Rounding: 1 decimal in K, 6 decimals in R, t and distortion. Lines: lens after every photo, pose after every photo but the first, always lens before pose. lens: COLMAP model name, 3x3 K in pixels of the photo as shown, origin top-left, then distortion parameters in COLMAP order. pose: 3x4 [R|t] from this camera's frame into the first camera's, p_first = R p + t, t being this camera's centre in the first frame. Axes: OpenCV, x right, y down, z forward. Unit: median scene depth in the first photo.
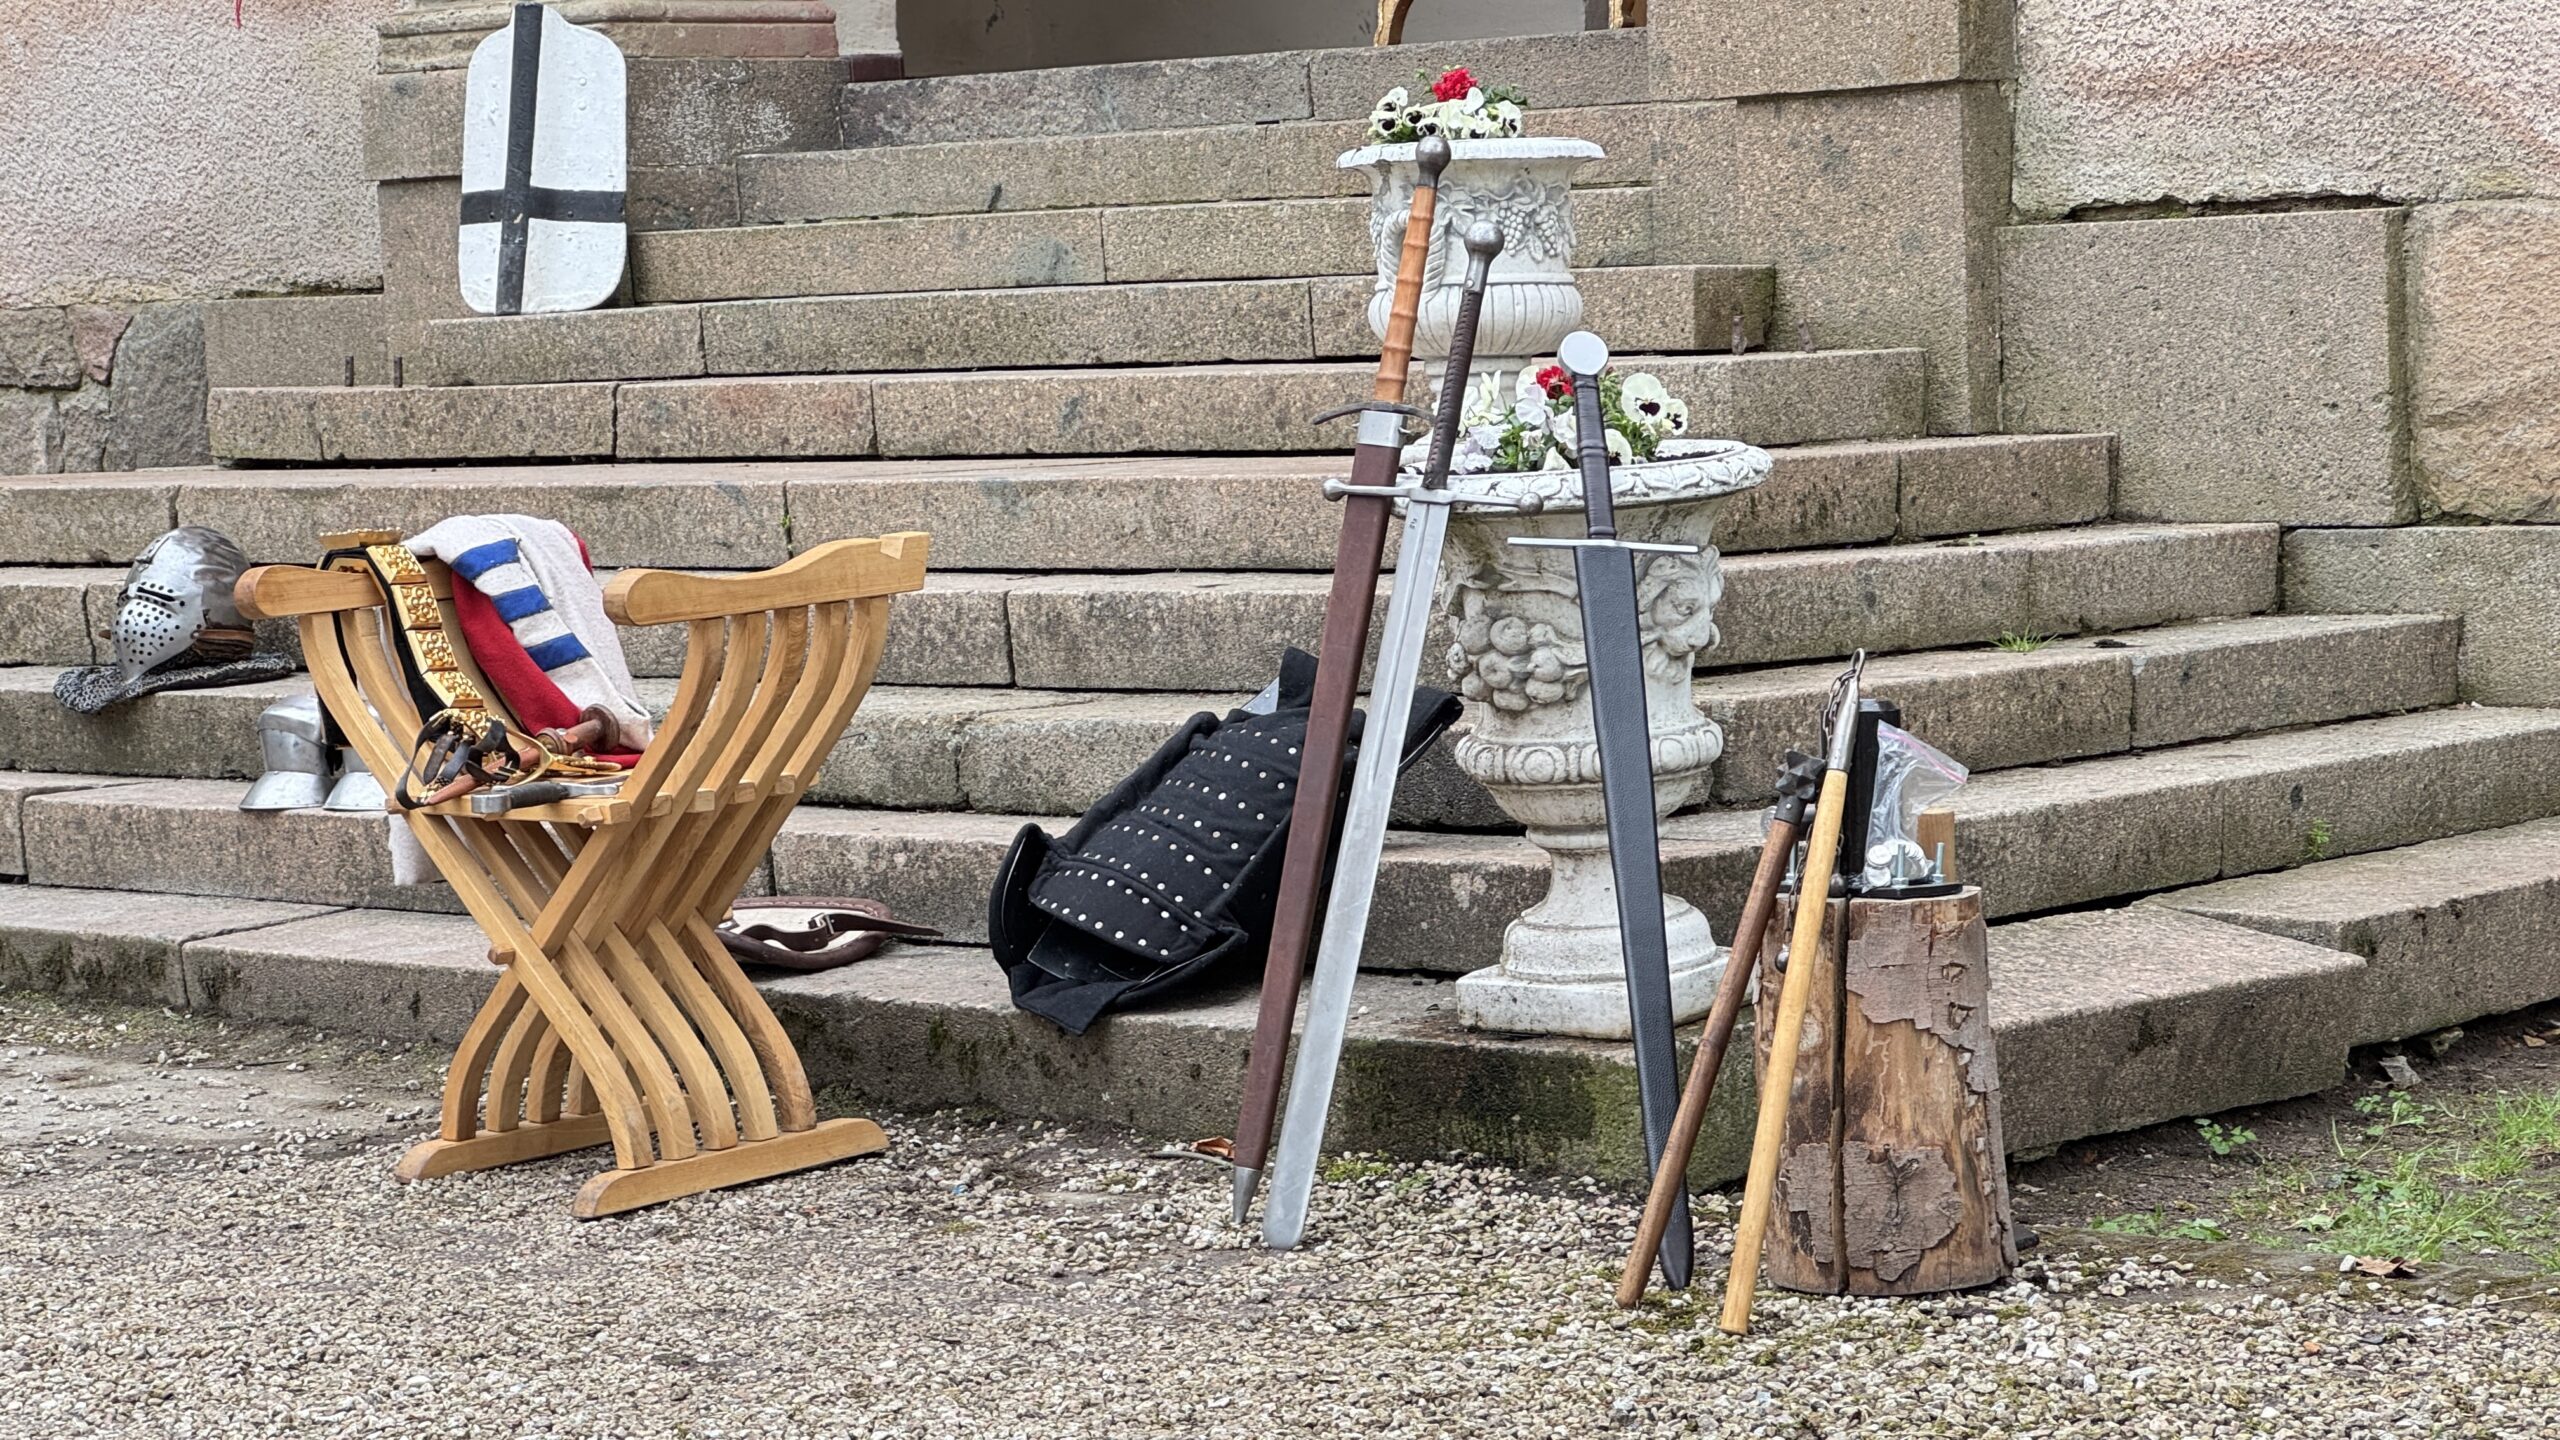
lens RADIAL K [[5546.8, 0, 1214.9], [0, 5546.8, 723.3], [0, 0, 1]] dist [-0.215768, 6.823026]
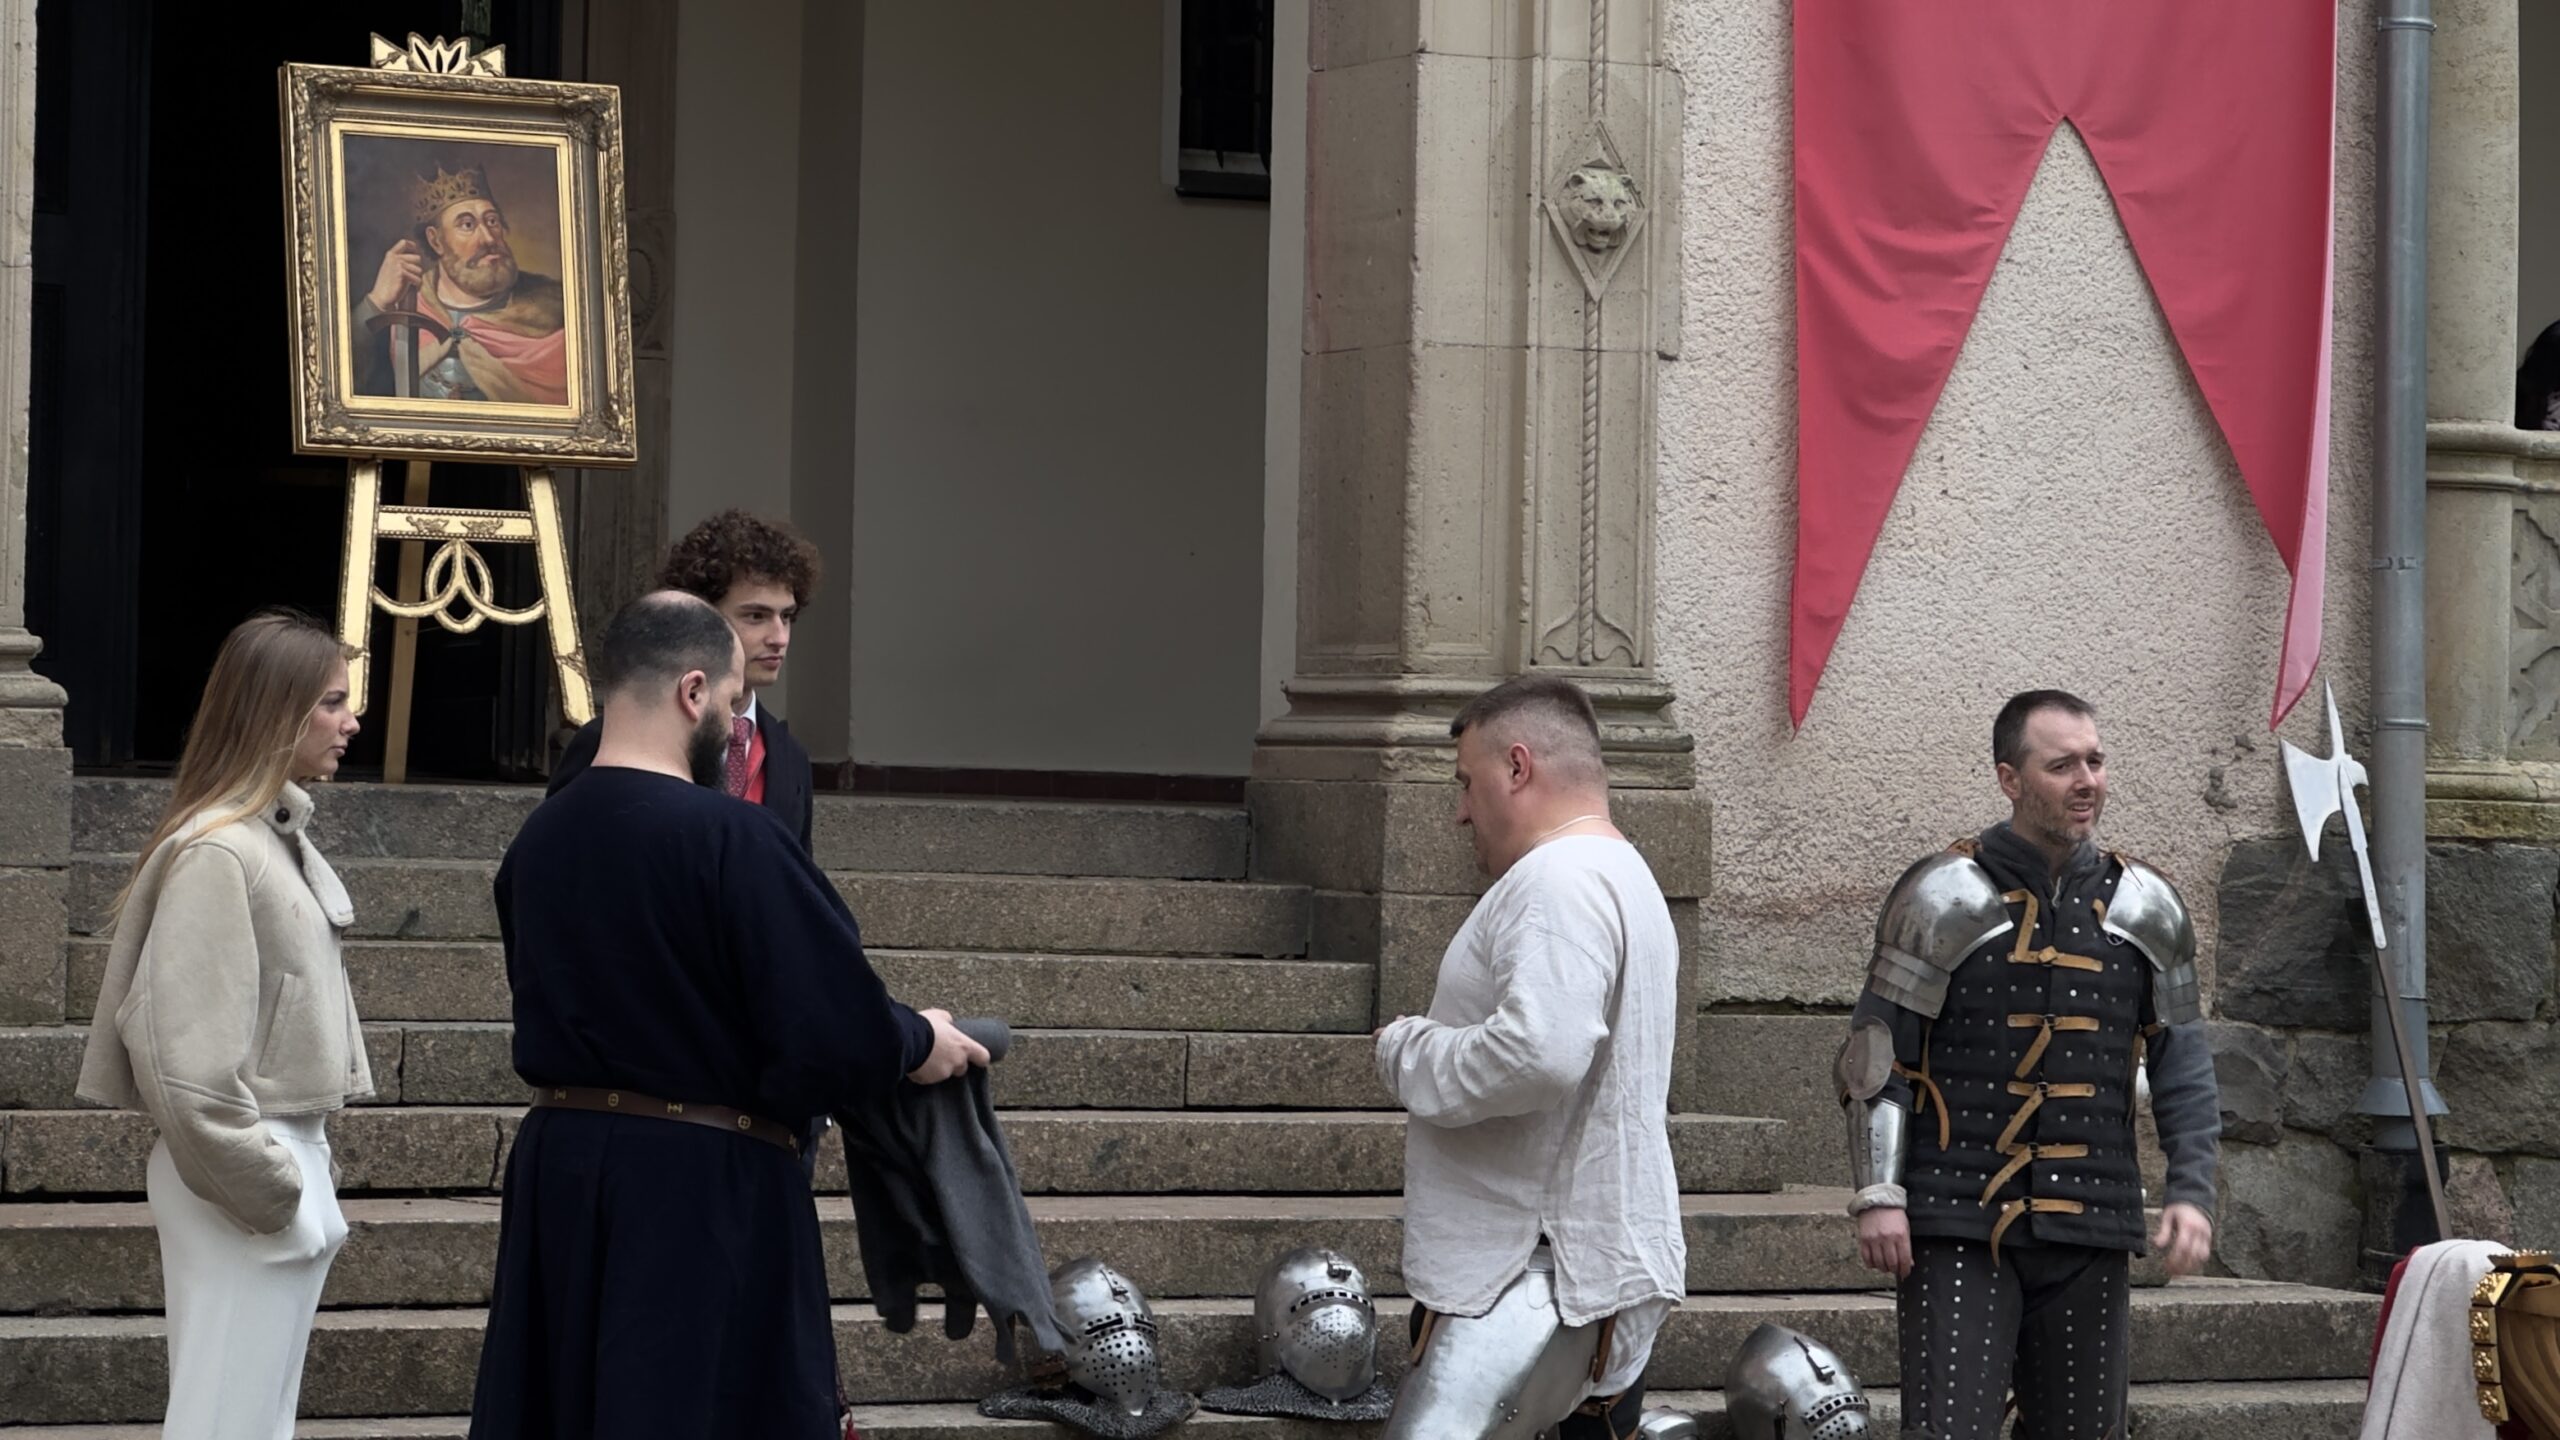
lens RADIAL K [[7249.8, 0, 1280.0], [0, 7249.8, 720.0], [0, 0, 1]] dist [-0.543203, 18.042266]
pose [[0.400794, 0.067241, 0.913697, -1.680206], [0.039434, 0.995113, -0.090530, -0.015187], [-0.915319, 0.072315, 0.396184, 0.535335]]
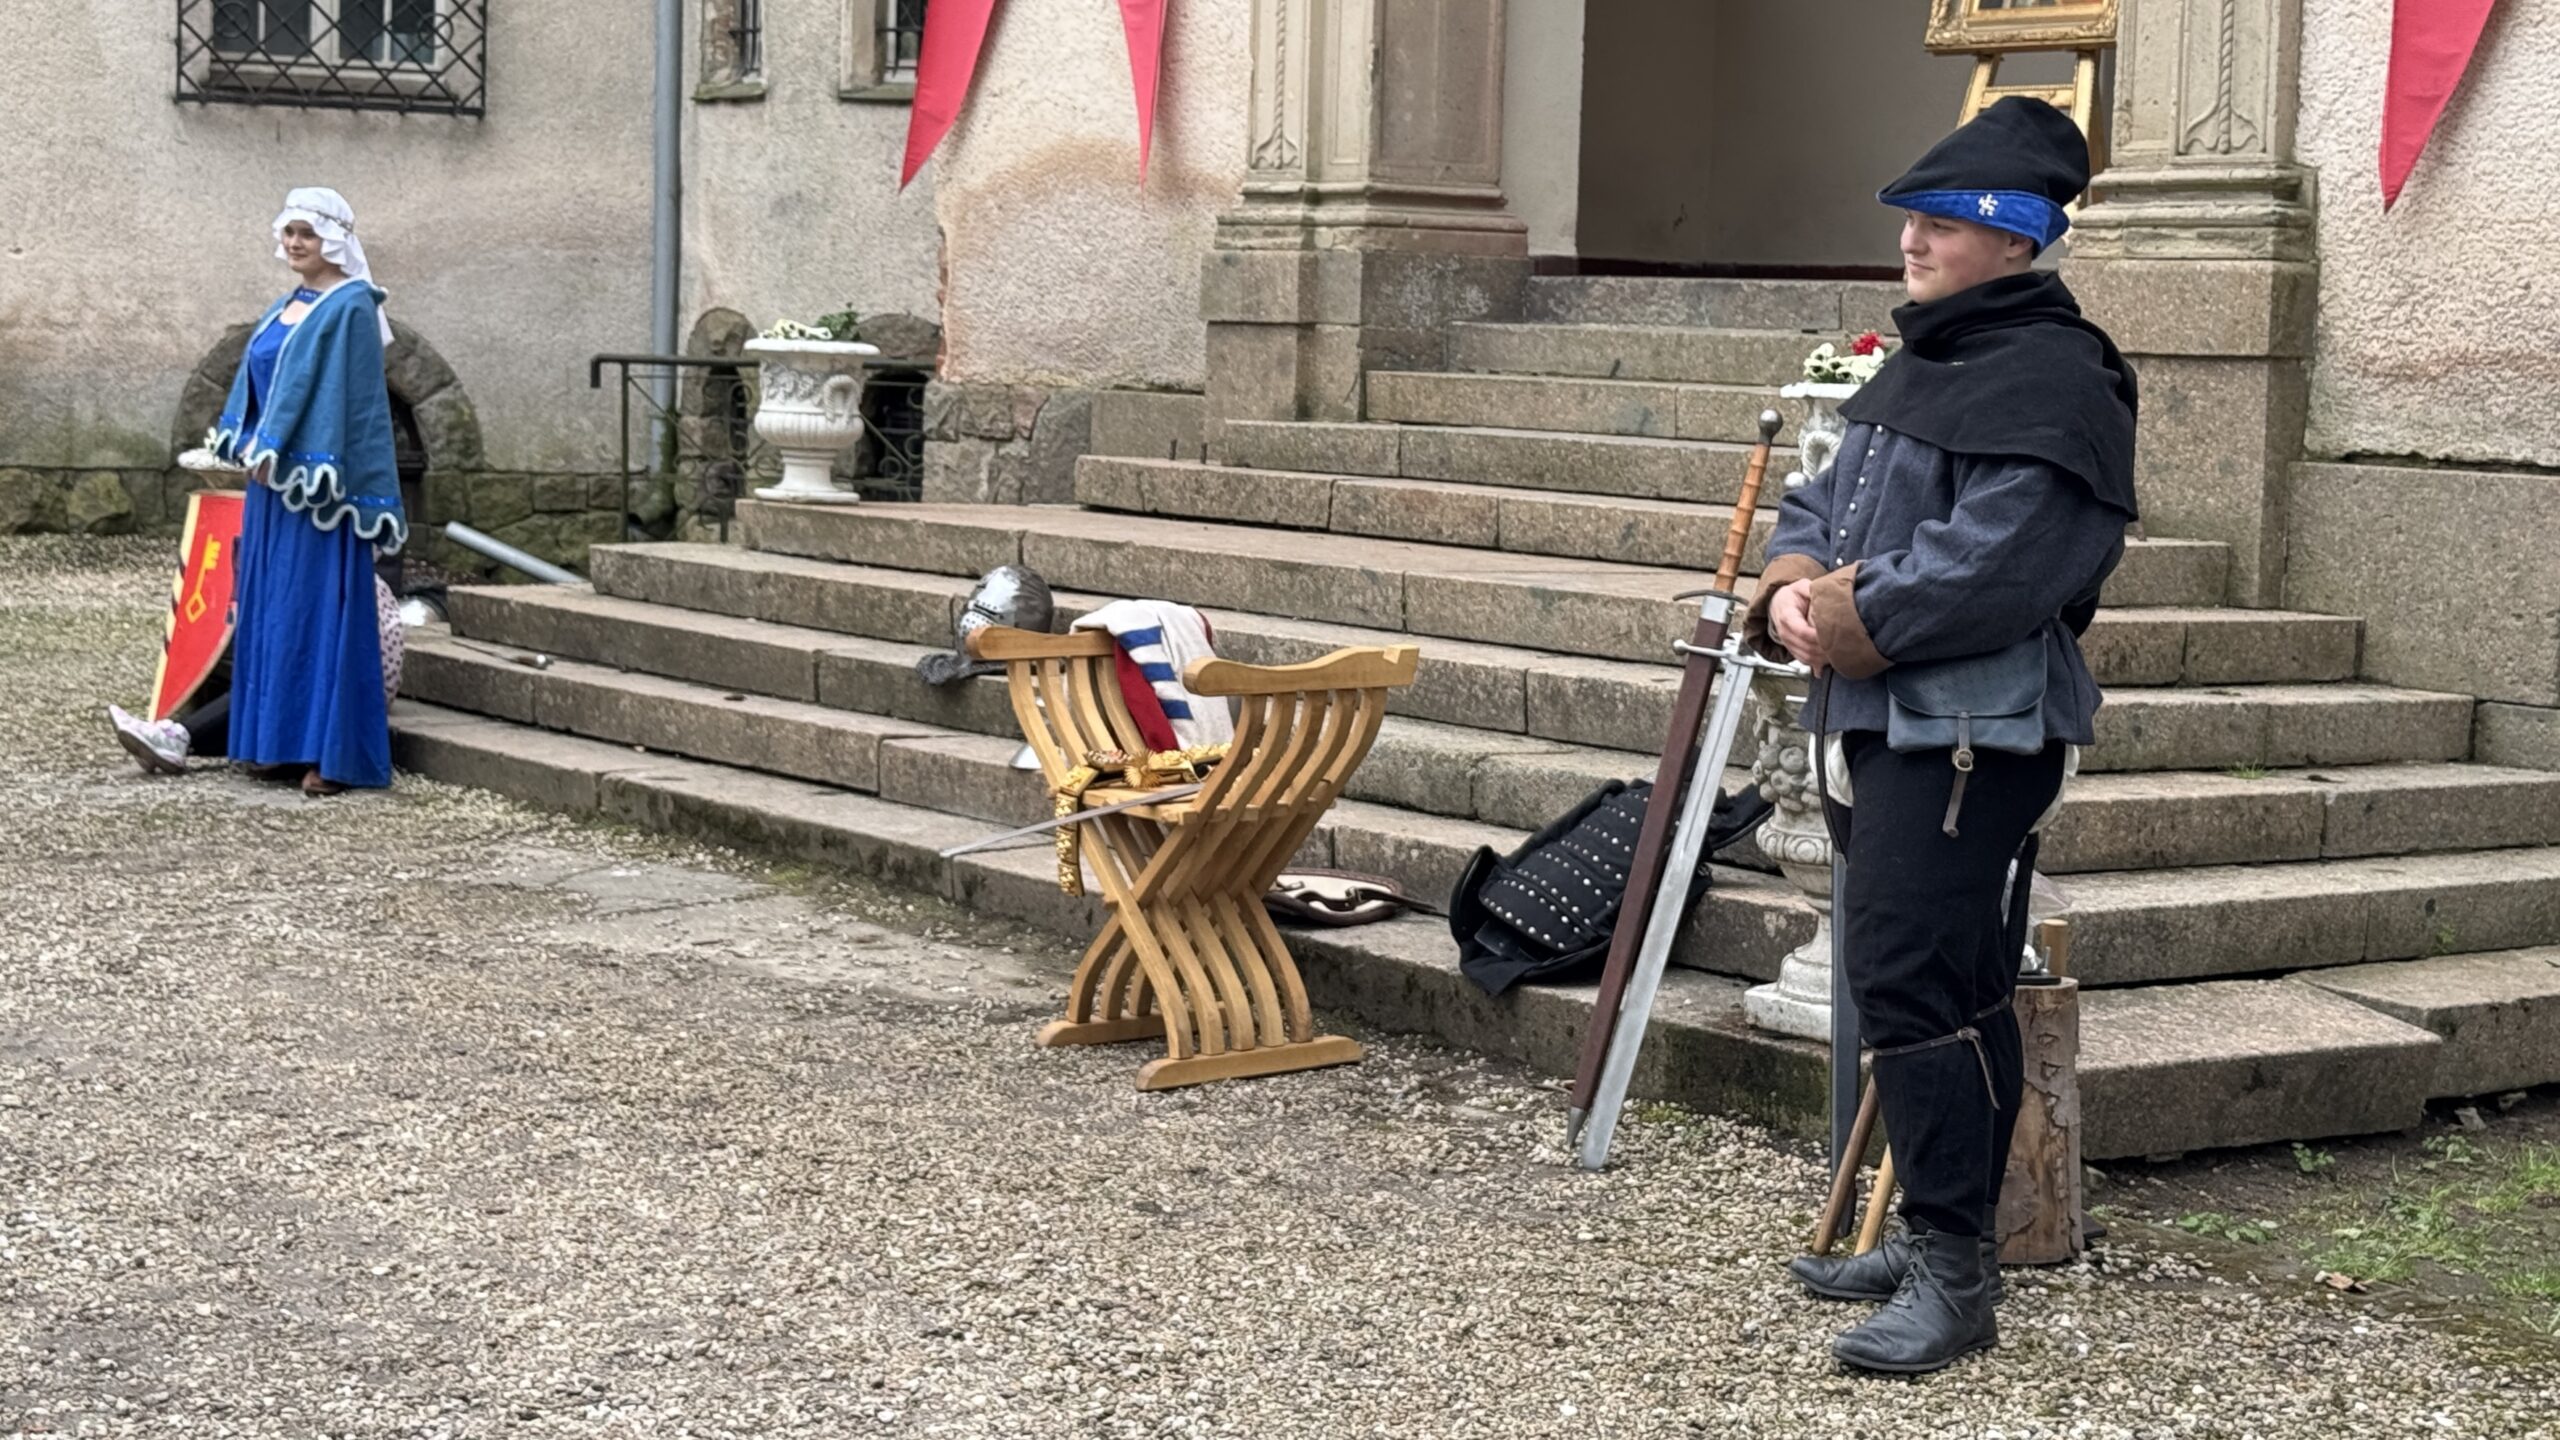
lens RADIAL K [[3947.6, 0, 1278.7], [0, 3947.6, 550.5], [0, 0, 1]] dist [0.155453, -0.089585]
pose [[0.981543, 0.085533, -0.171045, 0.079483], [-0.089441, 0.995875, -0.015258, -0.036001], [0.169035, 0.030274, 0.985145, -0.033544]]
